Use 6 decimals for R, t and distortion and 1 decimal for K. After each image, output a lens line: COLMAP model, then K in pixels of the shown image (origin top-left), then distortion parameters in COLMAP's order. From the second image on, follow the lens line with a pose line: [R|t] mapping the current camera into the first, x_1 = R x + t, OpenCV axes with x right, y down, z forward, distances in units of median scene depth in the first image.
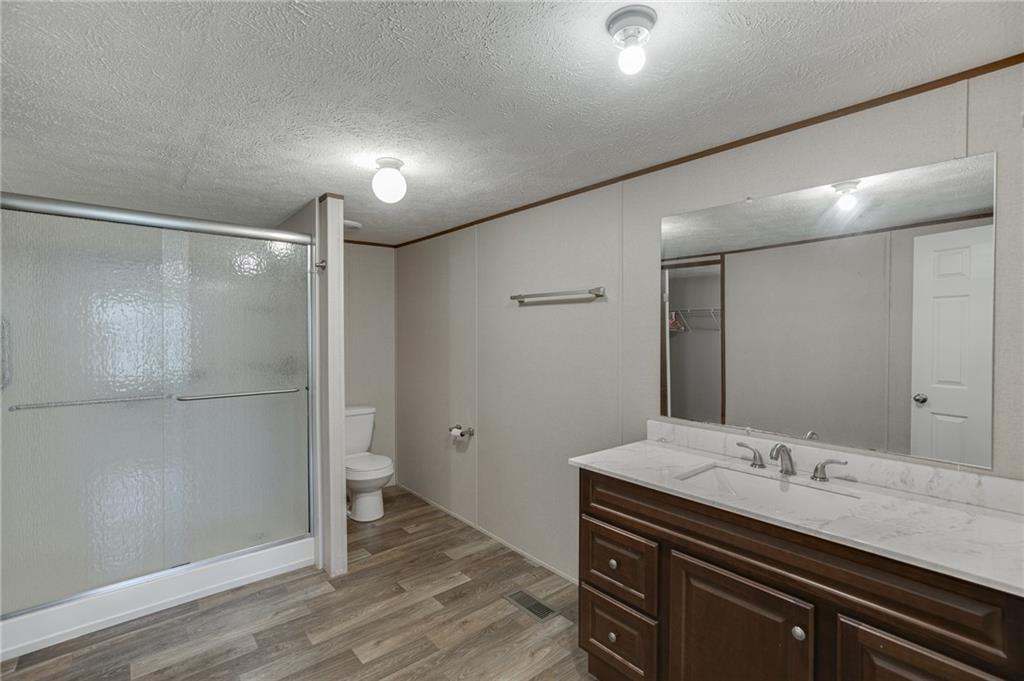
lens RADIAL K [[461.7, 0, 510.4], [0, 461.7, 333.2], [0, 0, 1]] dist [-0.016329, 0.007220]
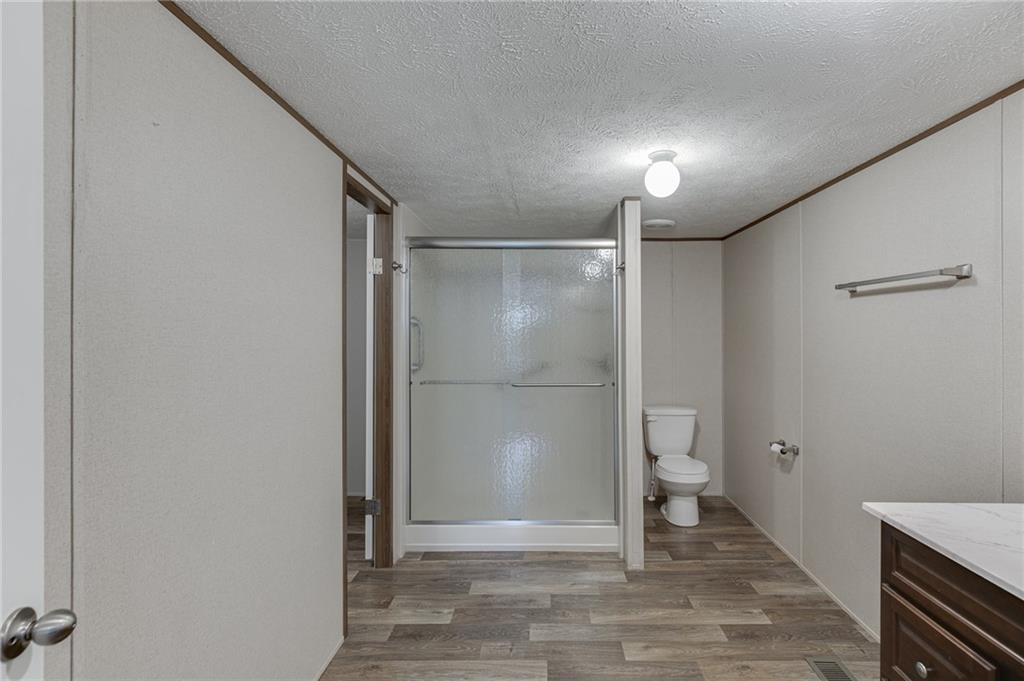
lens RADIAL K [[477.5, 0, 547.7], [0, 477.5, 329.9], [0, 0, 1]] dist [-0.020607, 0.008721]
pose [[0.764259, -0.002372, -0.644905, 0.168855], [-0.000931, 0.999988, -0.004780, 0.000478], [0.644909, 0.004254, 0.764248, 0.070298]]
